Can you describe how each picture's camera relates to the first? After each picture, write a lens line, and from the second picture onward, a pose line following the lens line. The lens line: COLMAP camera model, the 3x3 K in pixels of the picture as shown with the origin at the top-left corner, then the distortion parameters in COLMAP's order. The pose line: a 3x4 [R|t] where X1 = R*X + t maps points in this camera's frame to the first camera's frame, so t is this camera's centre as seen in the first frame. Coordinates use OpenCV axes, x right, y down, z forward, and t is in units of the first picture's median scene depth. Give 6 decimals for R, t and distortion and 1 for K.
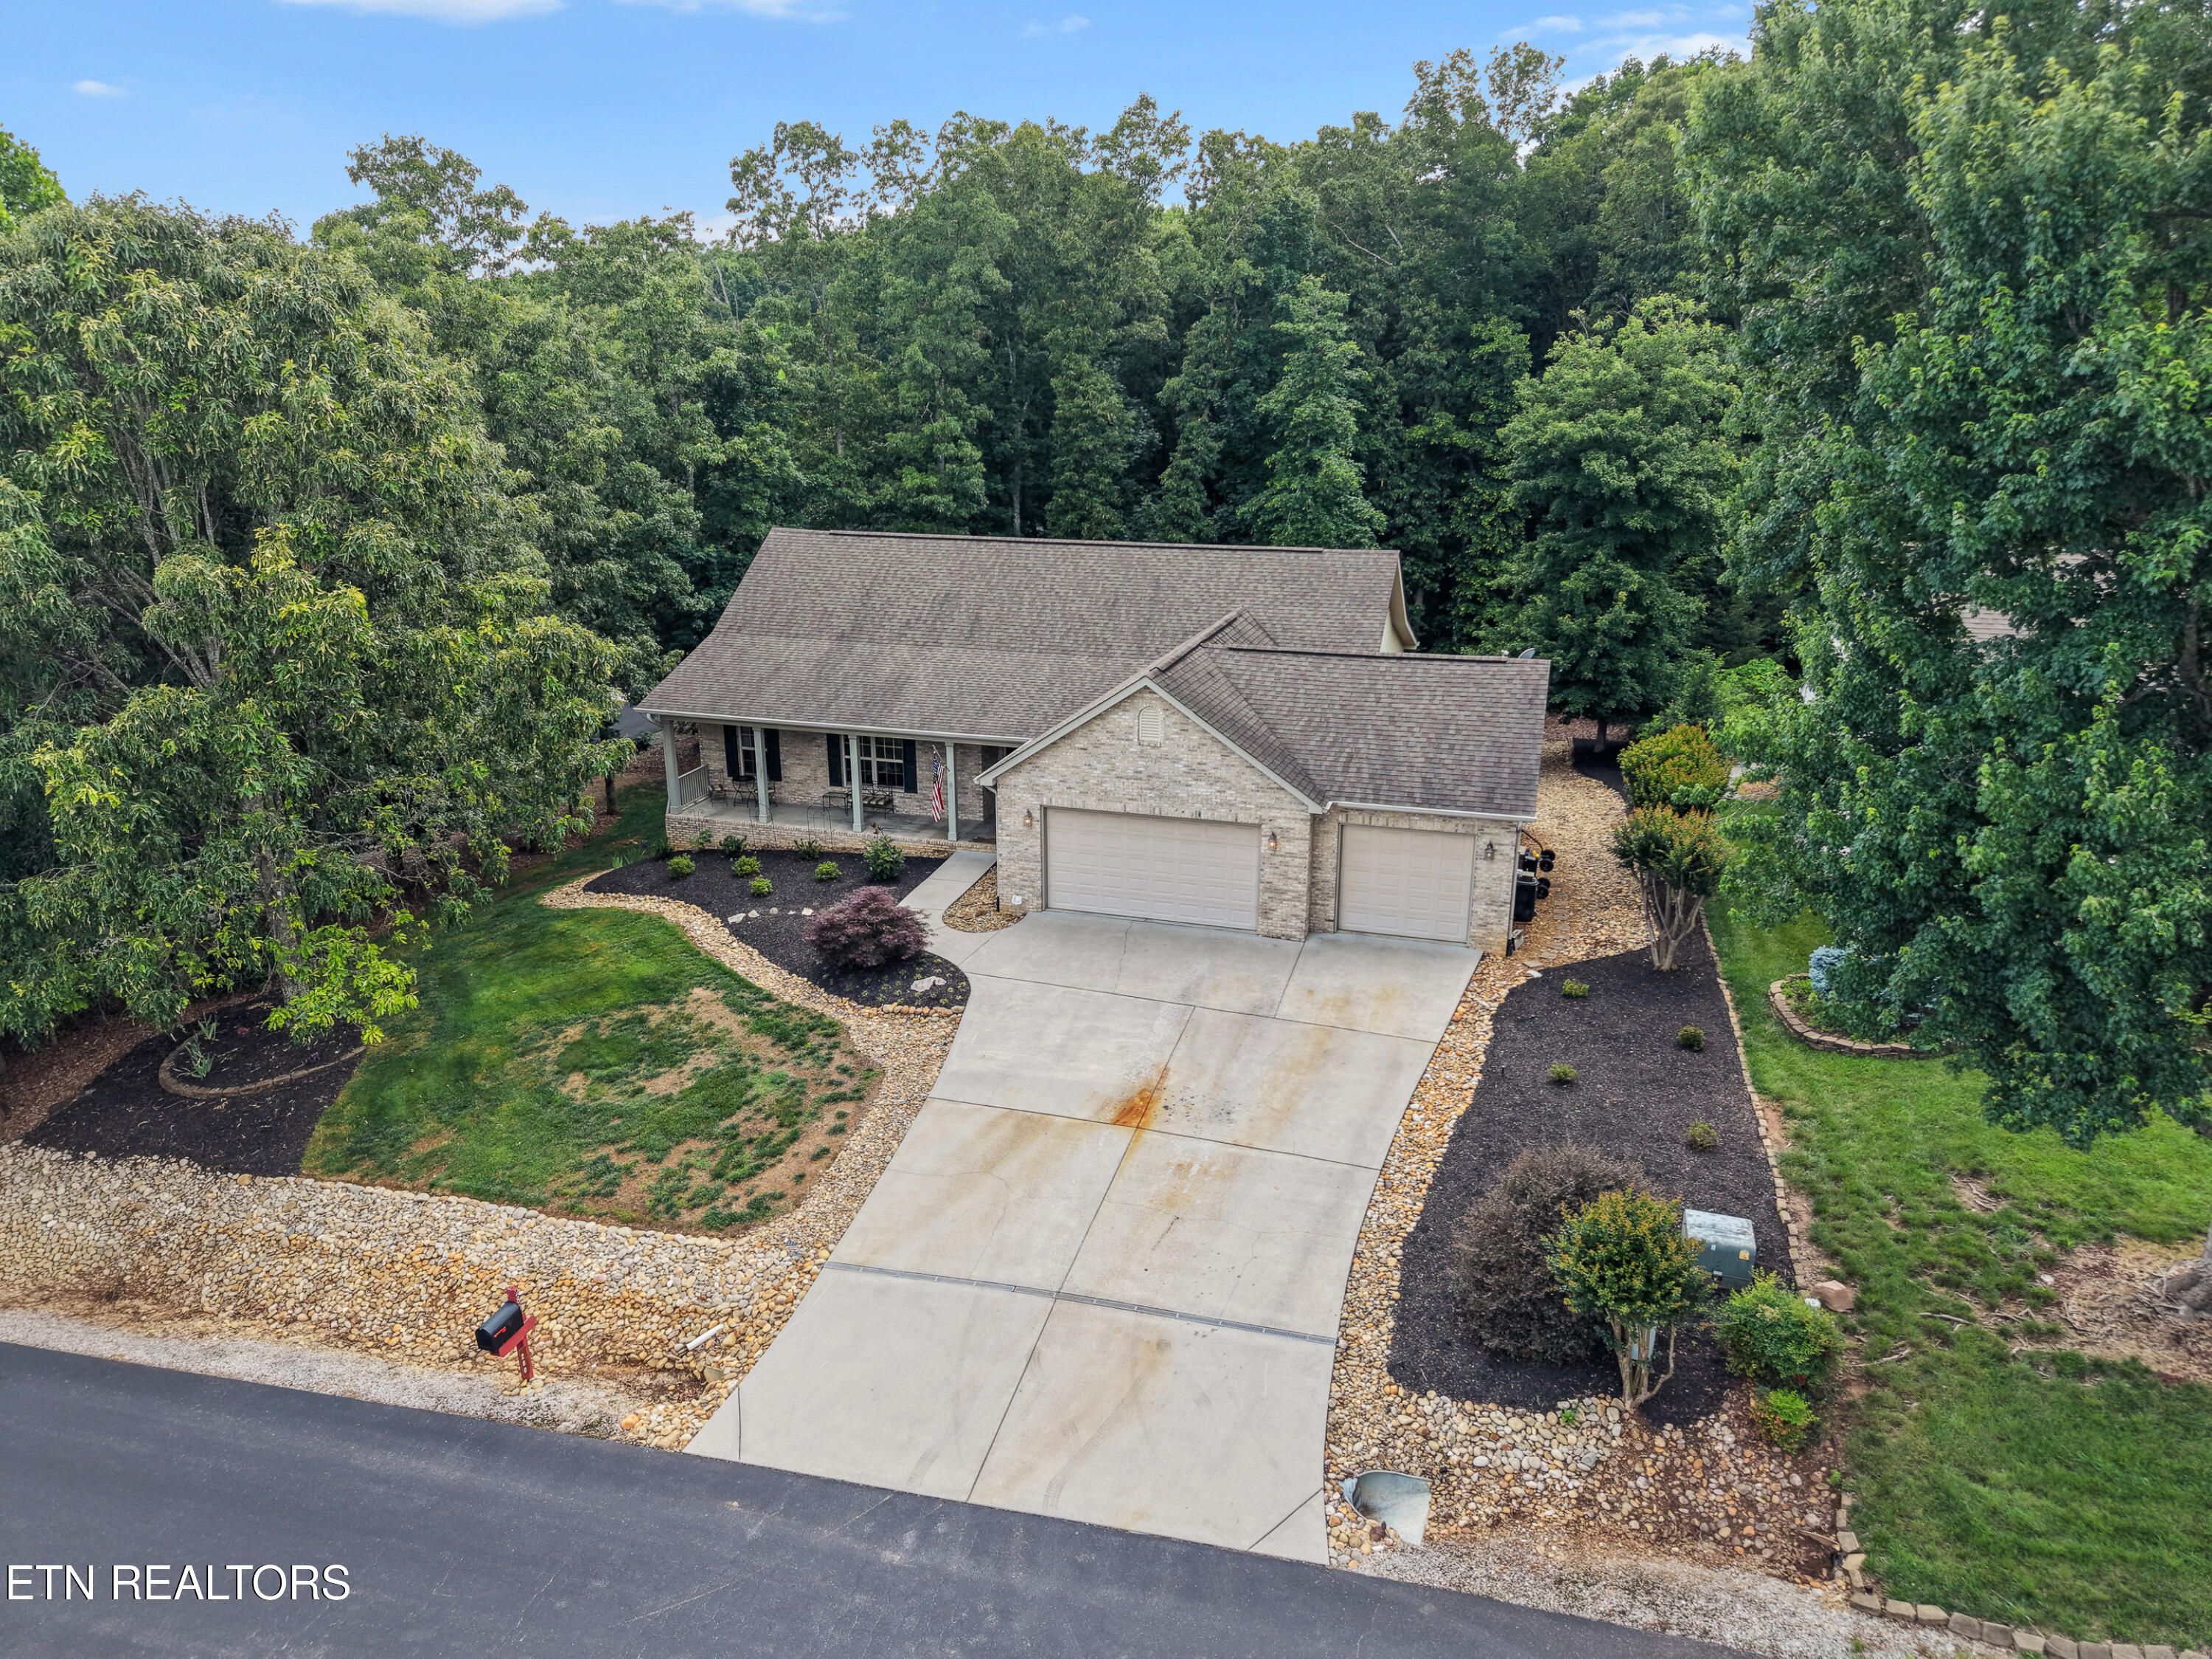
lens RADIAL K [[1488.8, 0, 1106.6], [0, 1488.8, 828.0], [0, 0, 1]] dist [0.029678, -0.017888]
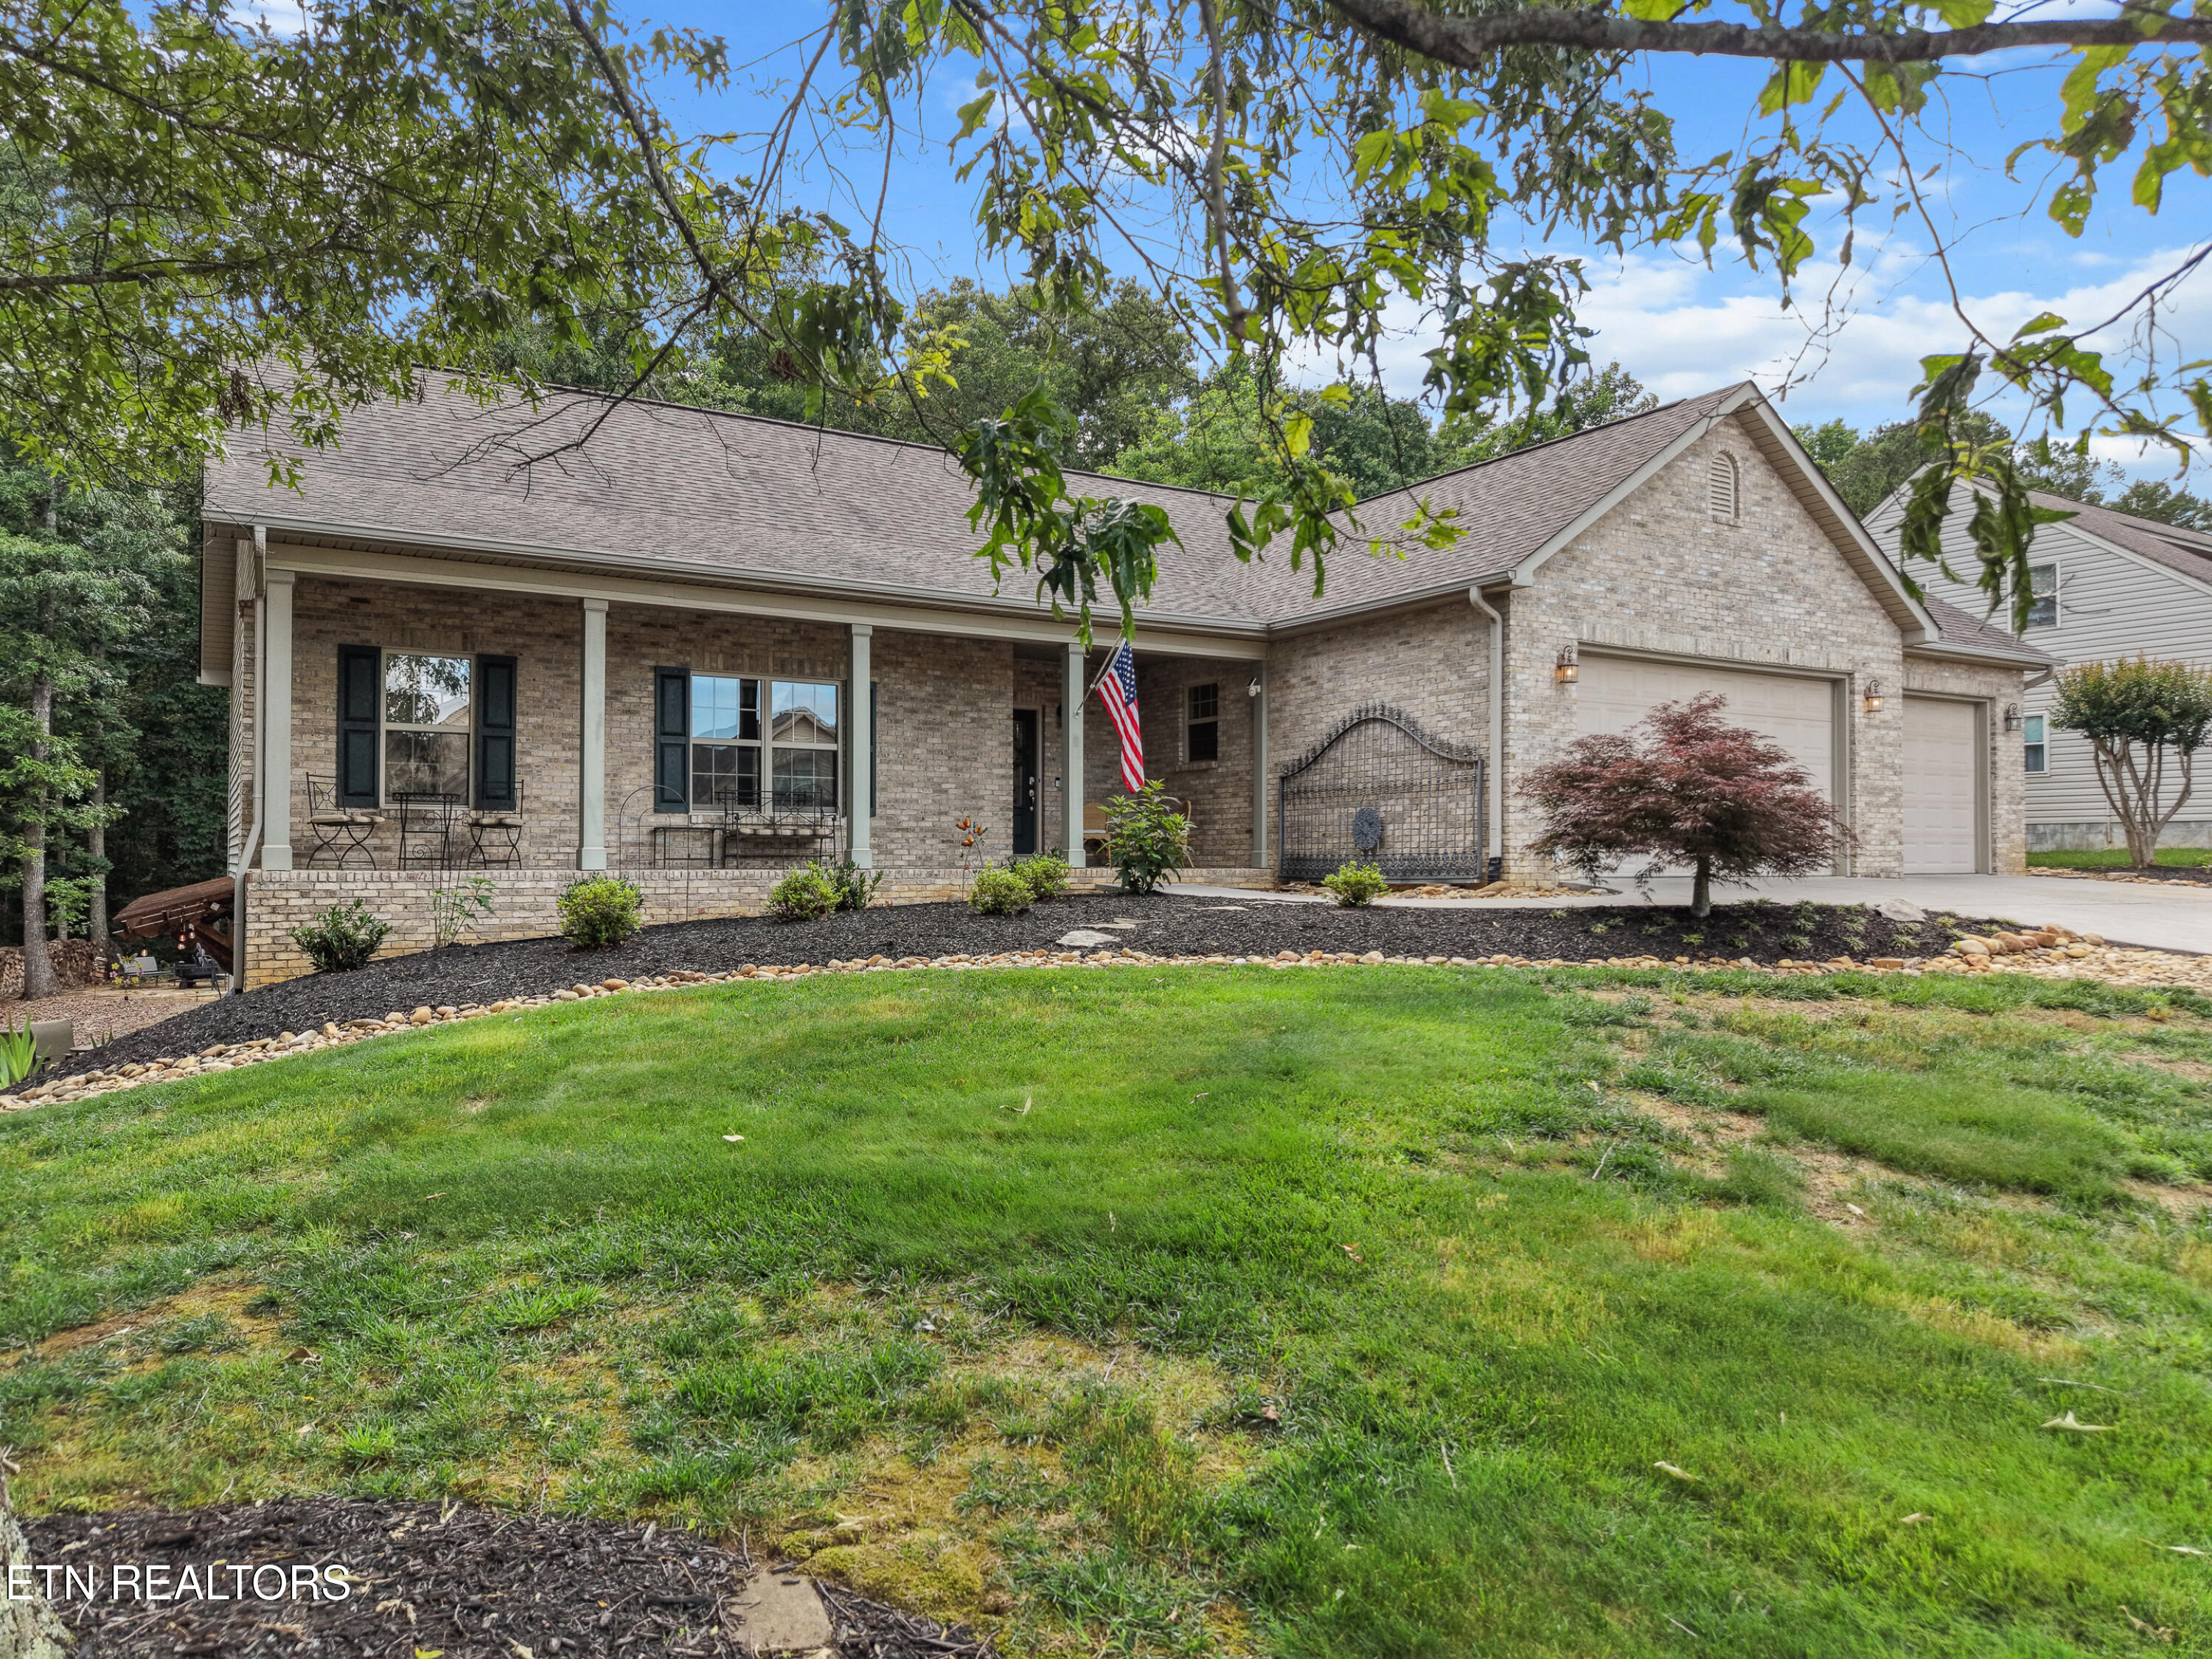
lens RADIAL K [[1488.8, 0, 1103.5], [0, 1488.8, 822.9], [0, 0, 1]] dist [0.029678, -0.017888]
pose [[0.654174, 0.027805, 0.755833, -0.528457], [0.226336, 0.946333, -0.230707, 0.121631], [-0.721684, 0.321994, 0.612774, 0.860389]]
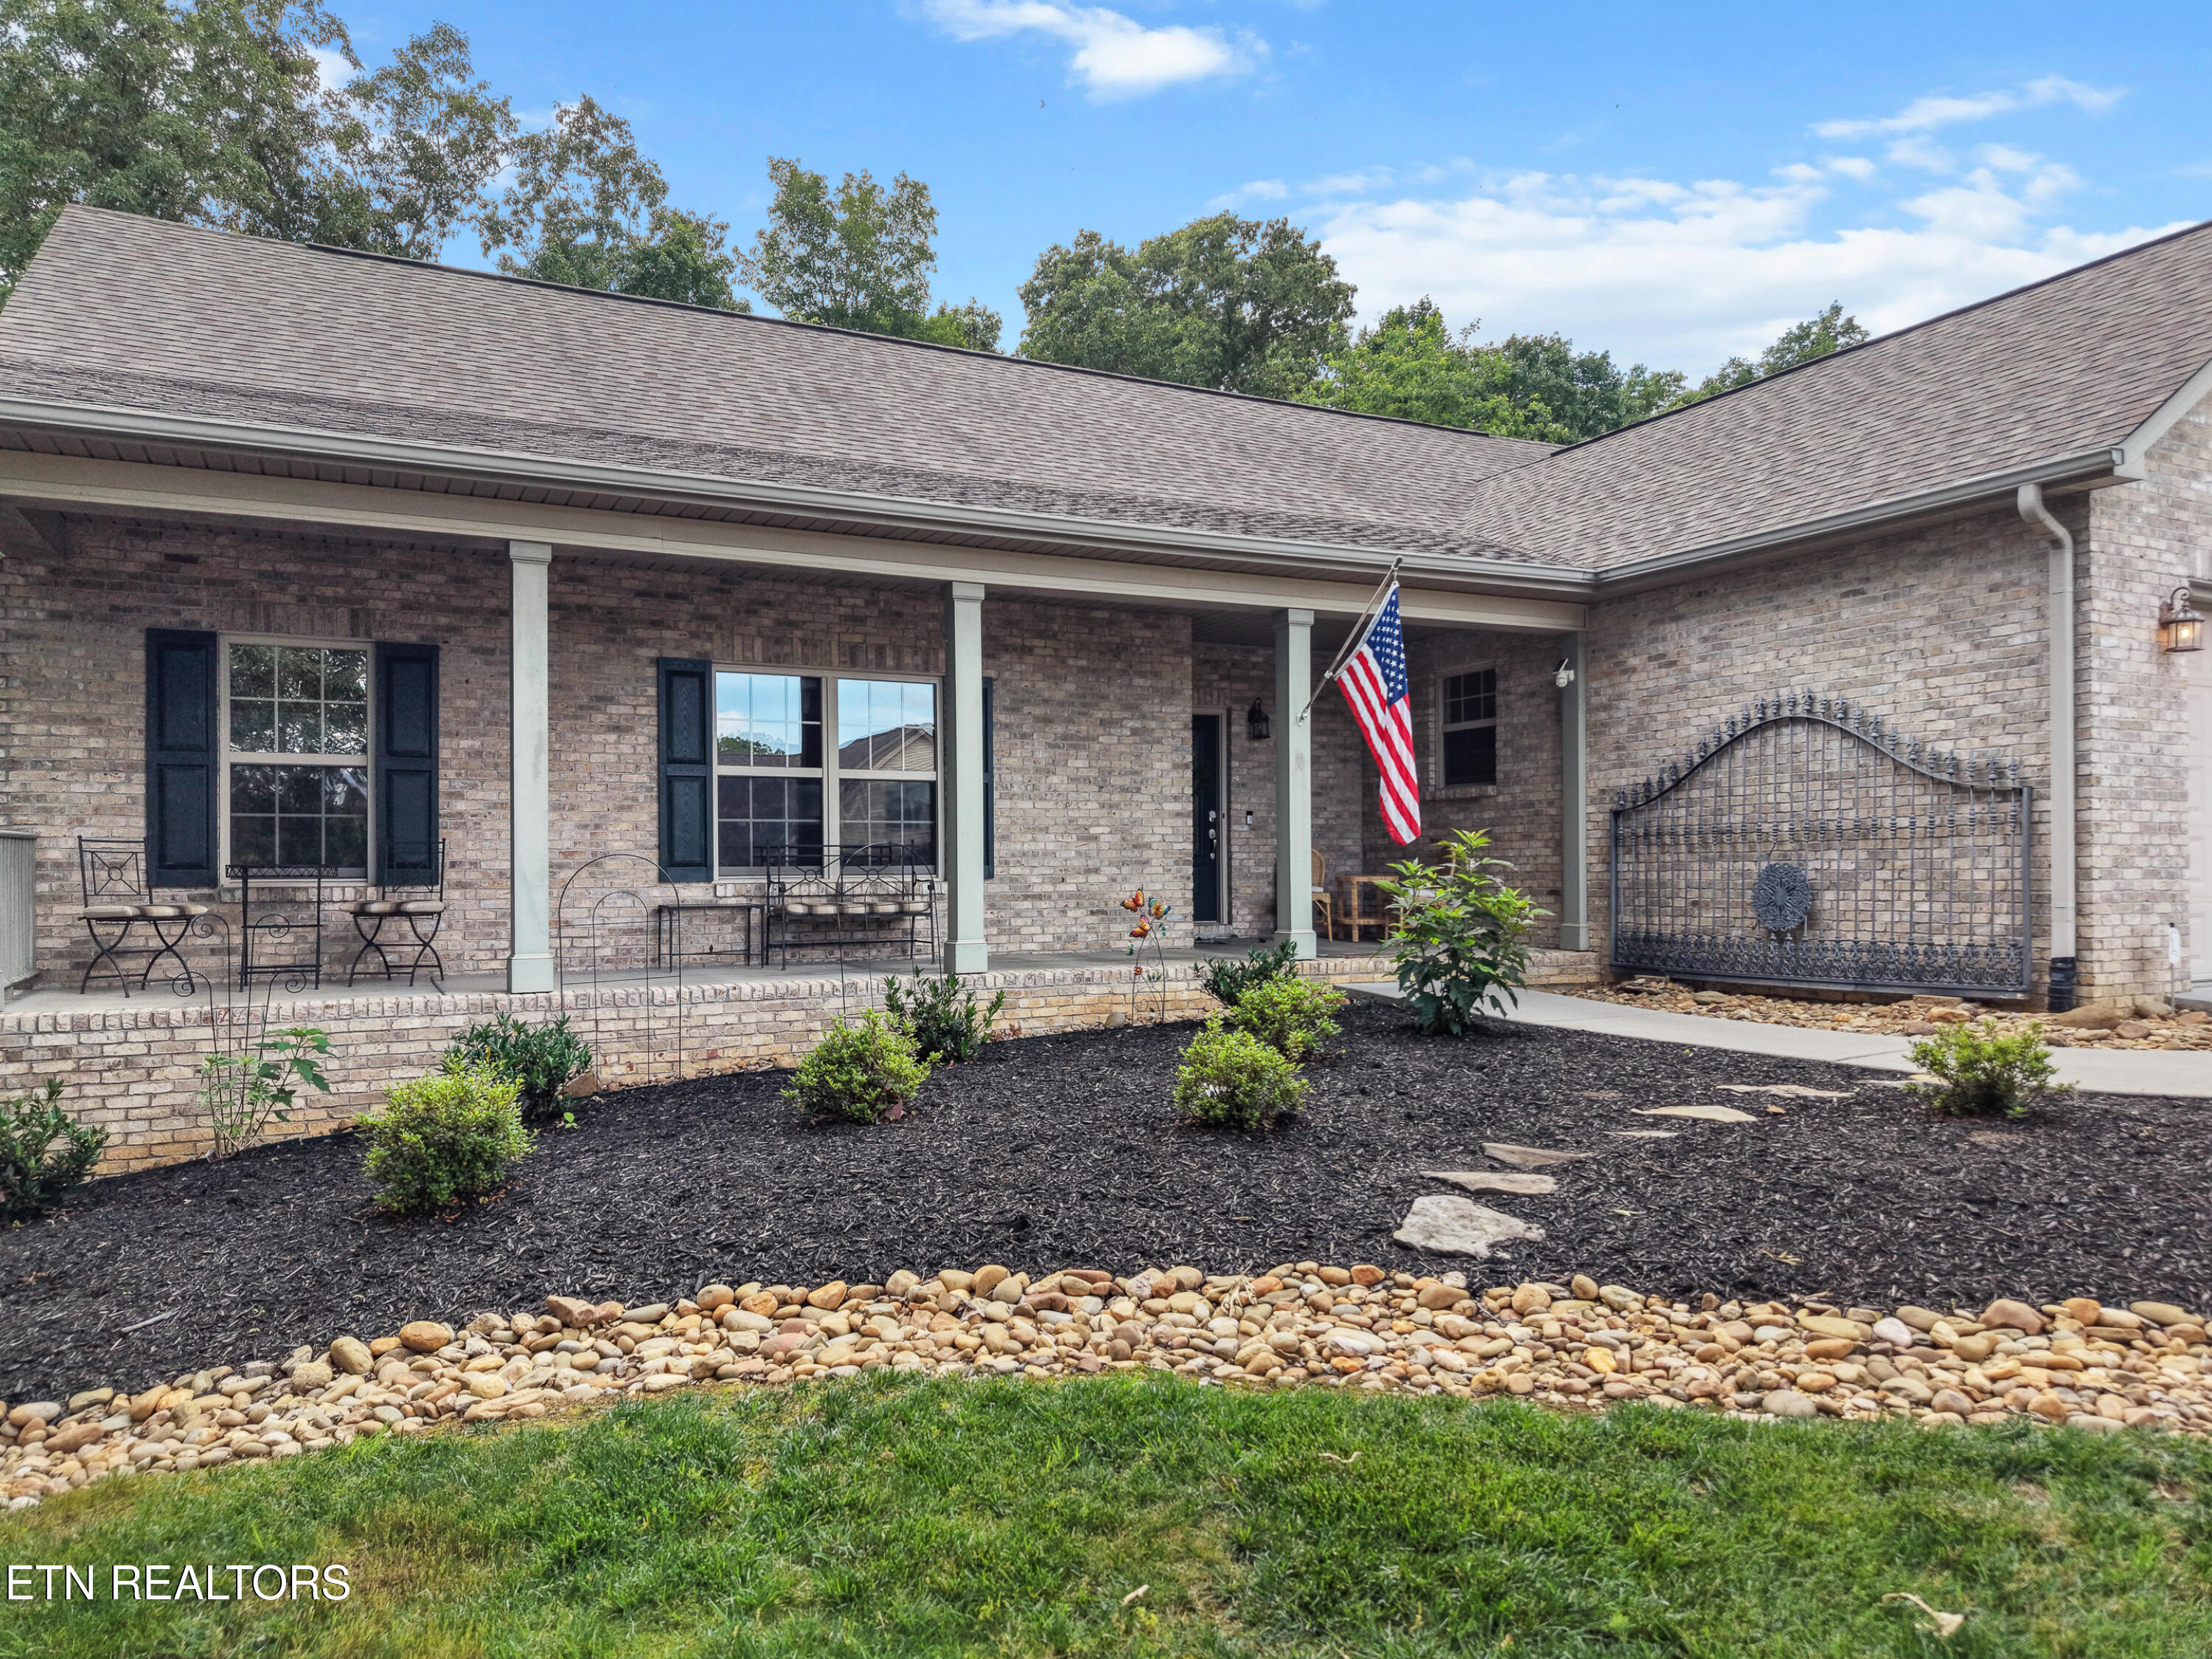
lens RADIAL K [[1488.8, 0, 1084.2], [0, 1488.8, 843.0], [0, 0, 1]] dist [0.029678, -0.017888]
pose [[0.722748, 0.015427, 0.690940, -0.403545], [0.213102, 0.946063, -0.244035, 0.058345], [-0.657437, 0.323617, 0.680477, 0.992226]]
